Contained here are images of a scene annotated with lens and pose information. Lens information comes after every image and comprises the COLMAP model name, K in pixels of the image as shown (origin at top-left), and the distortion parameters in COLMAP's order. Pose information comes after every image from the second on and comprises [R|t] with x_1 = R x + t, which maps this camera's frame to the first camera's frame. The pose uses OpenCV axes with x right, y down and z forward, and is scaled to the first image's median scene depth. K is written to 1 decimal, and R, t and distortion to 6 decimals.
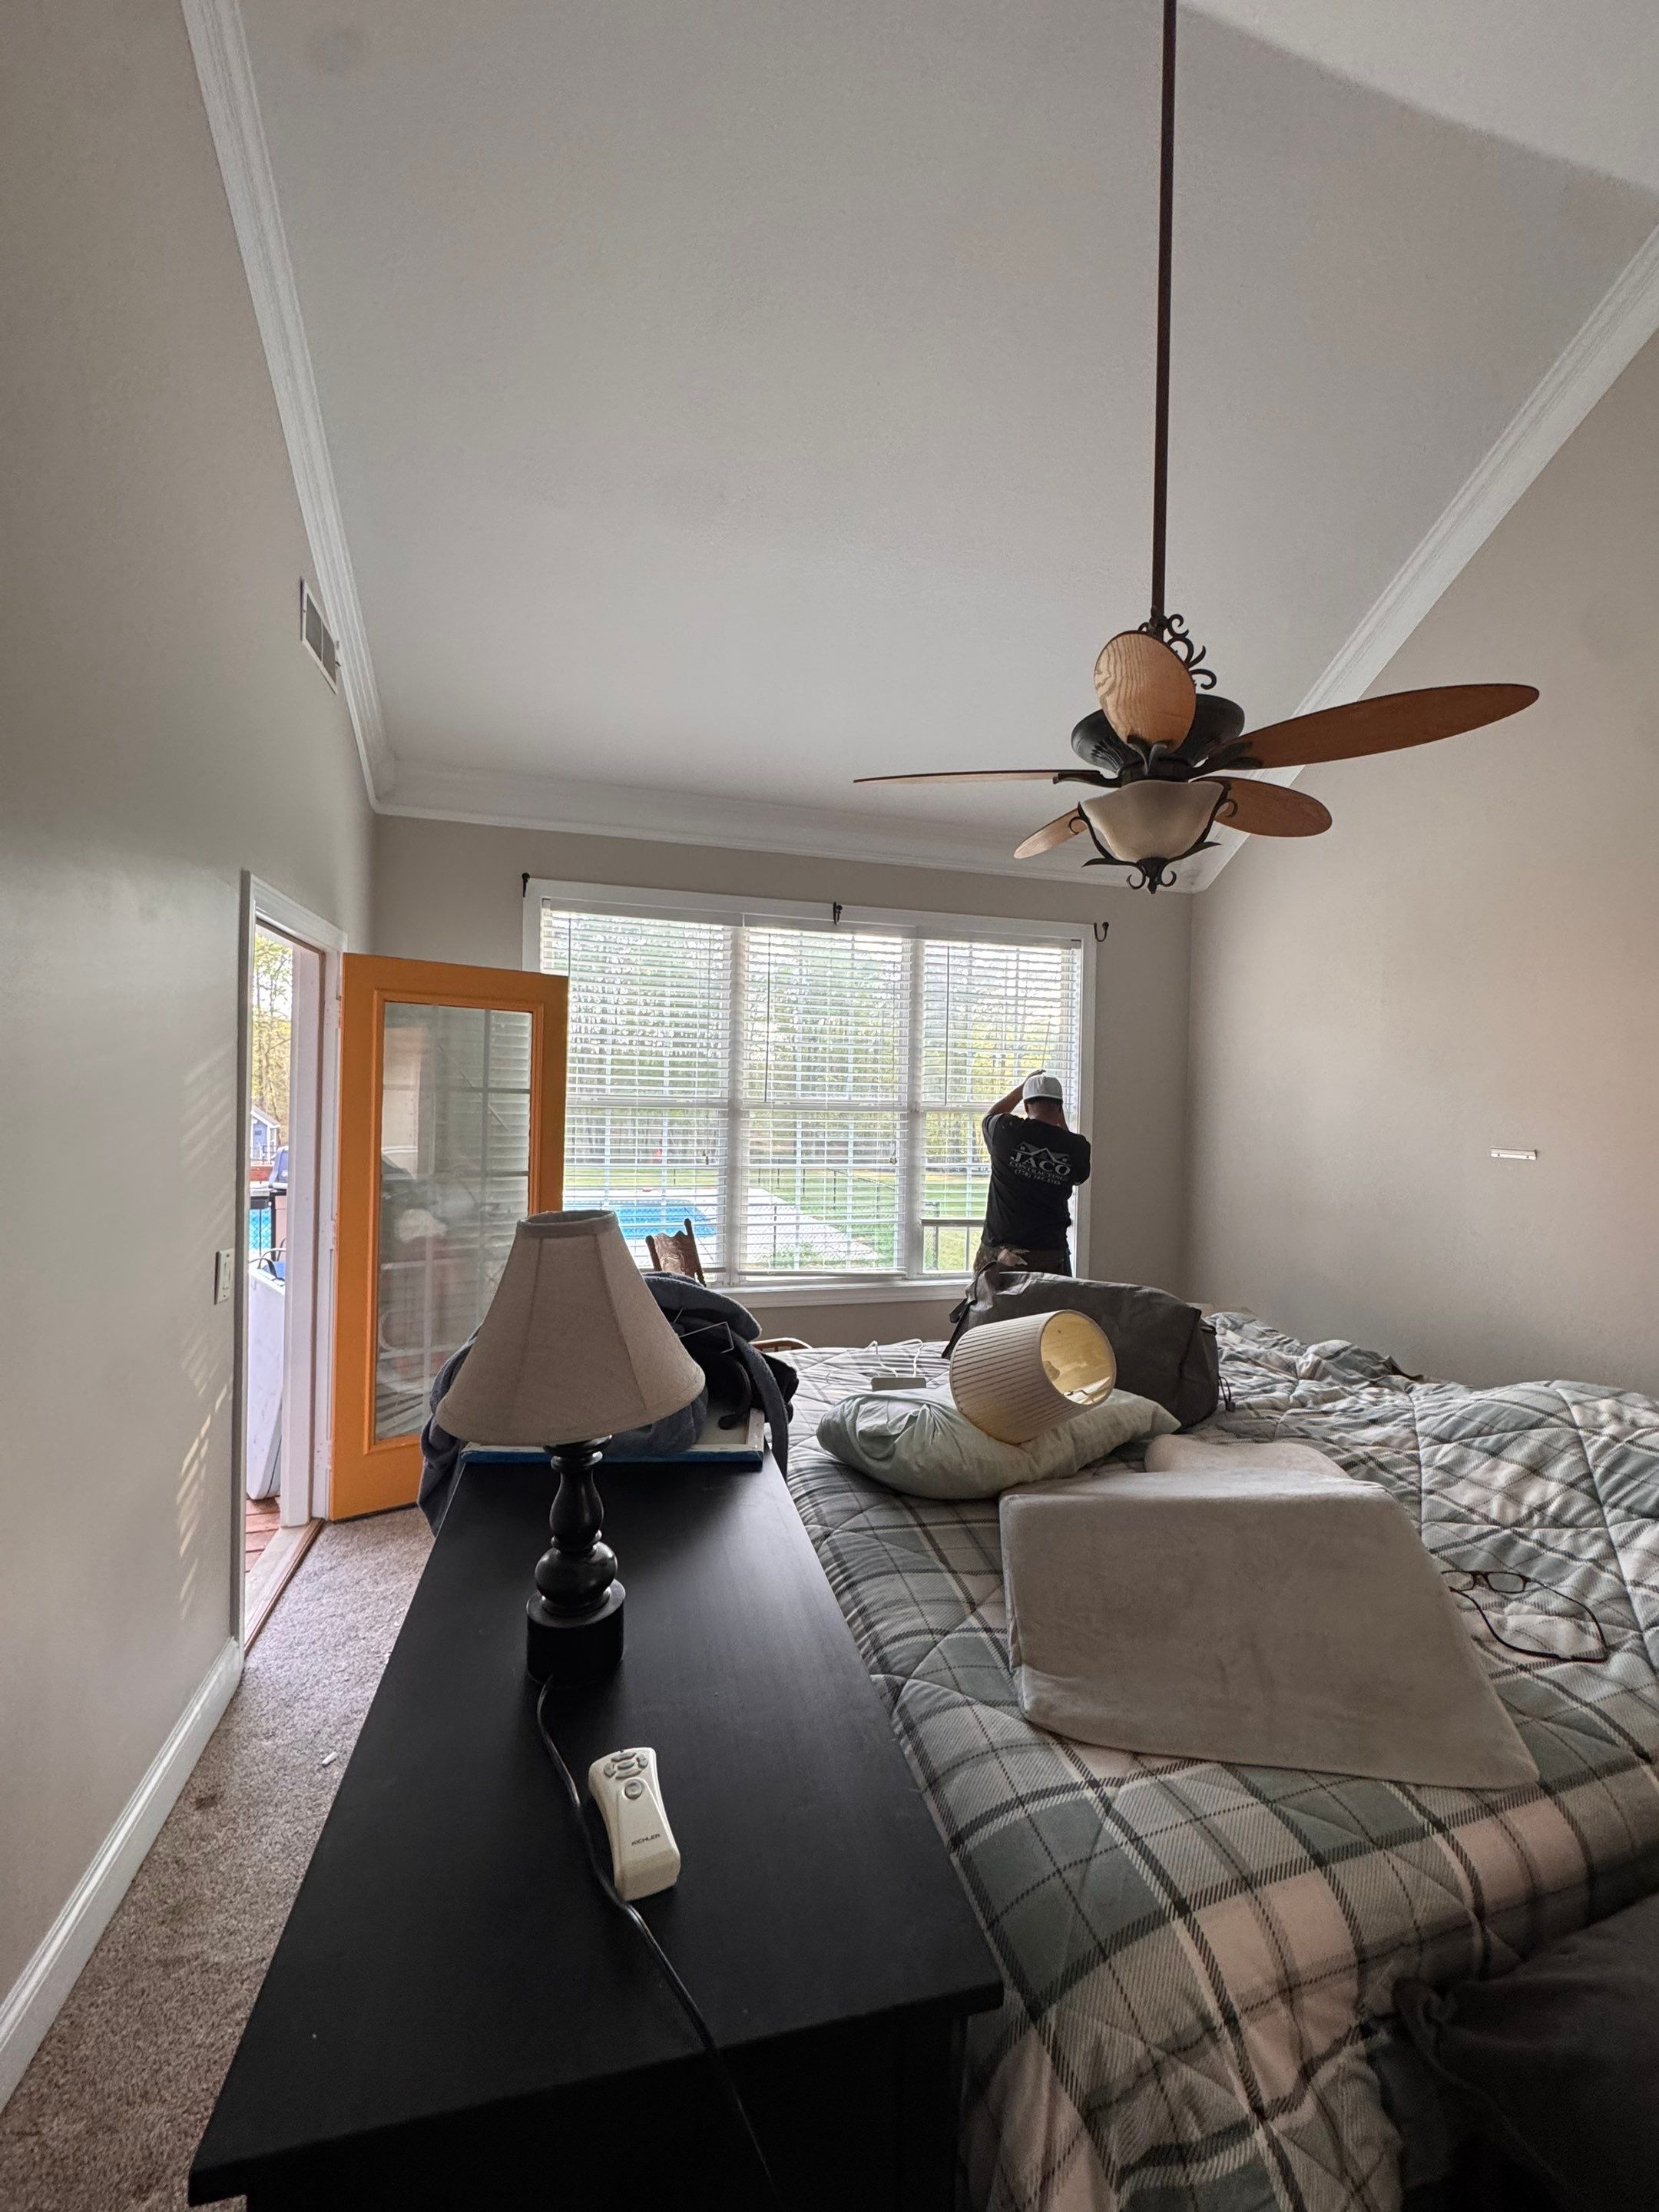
lens RADIAL K [[881.1, 0, 829.4], [0, 881.1, 1112.2], [0, 0, 1]] dist [0.000229, 0.000035]
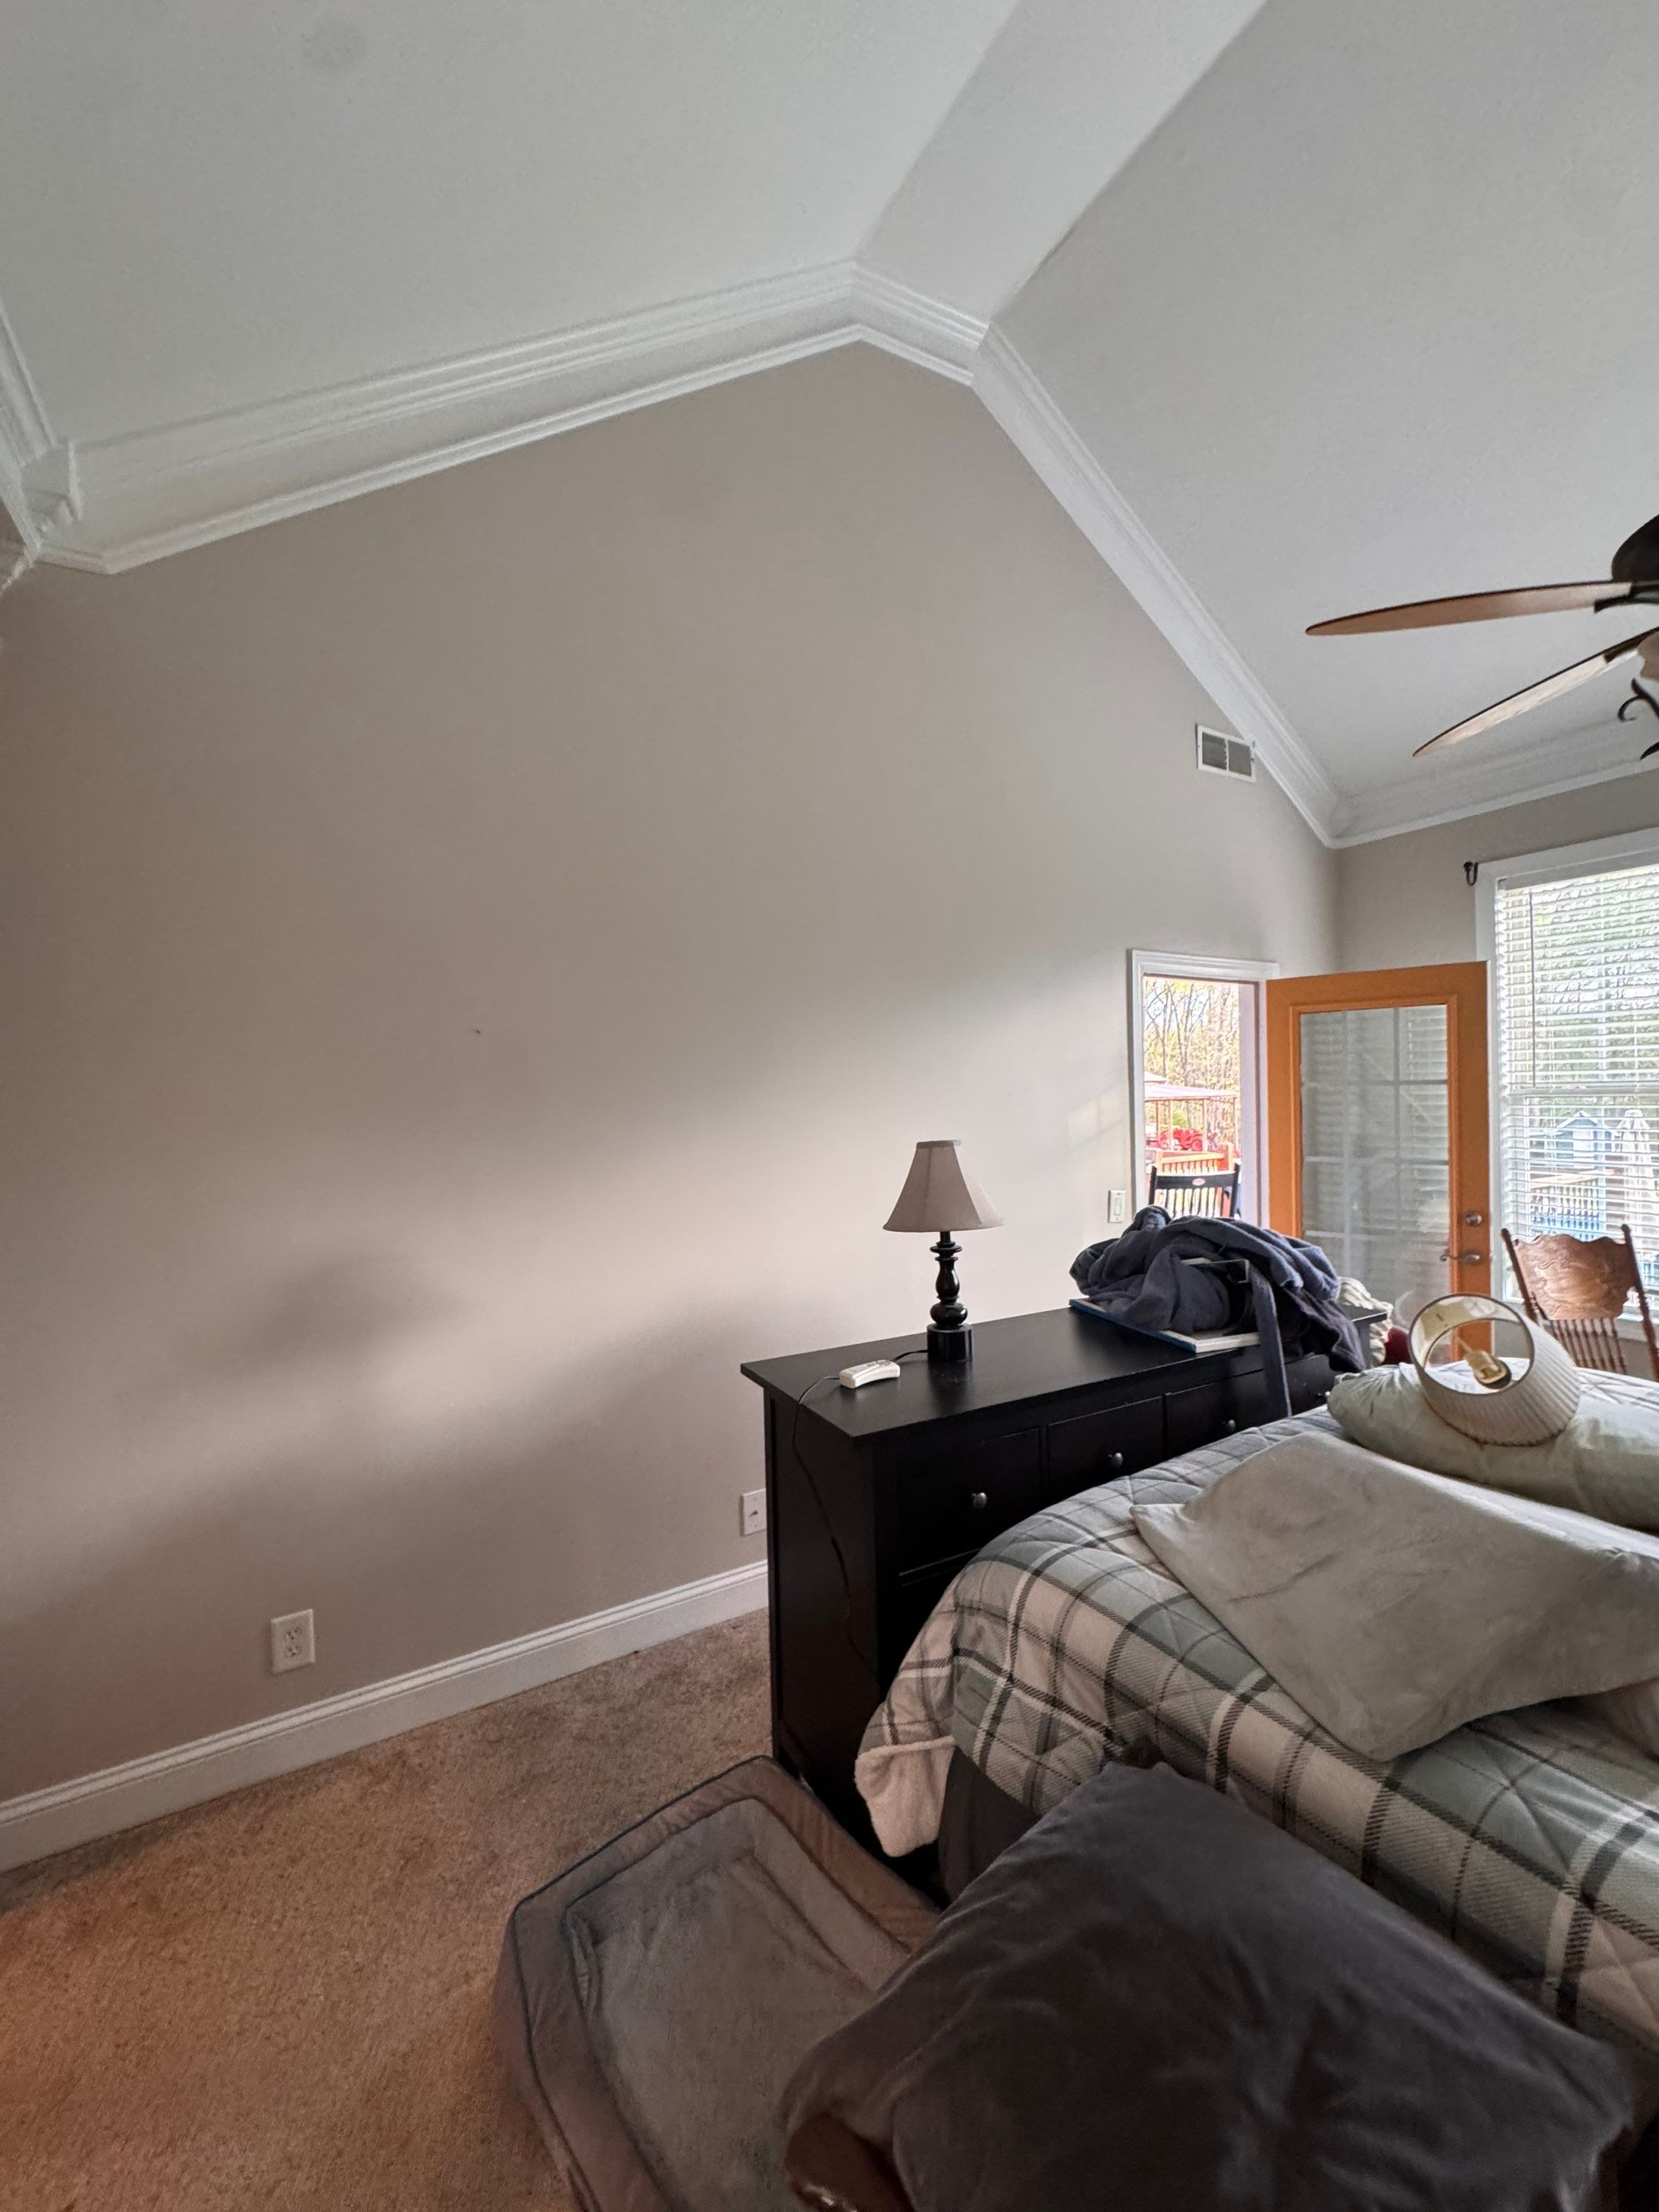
lens RADIAL K [[881.1, 0, 829.4], [0, 881.1, 1112.2], [0, 0, 1]] dist [0.000229, 0.000035]
pose [[0.246742, -0.017207, -0.968928, 0.478030], [0.007222, 0.999847, -0.015917, 0.022614], [0.969054, -0.003070, 0.246828, 0.061750]]
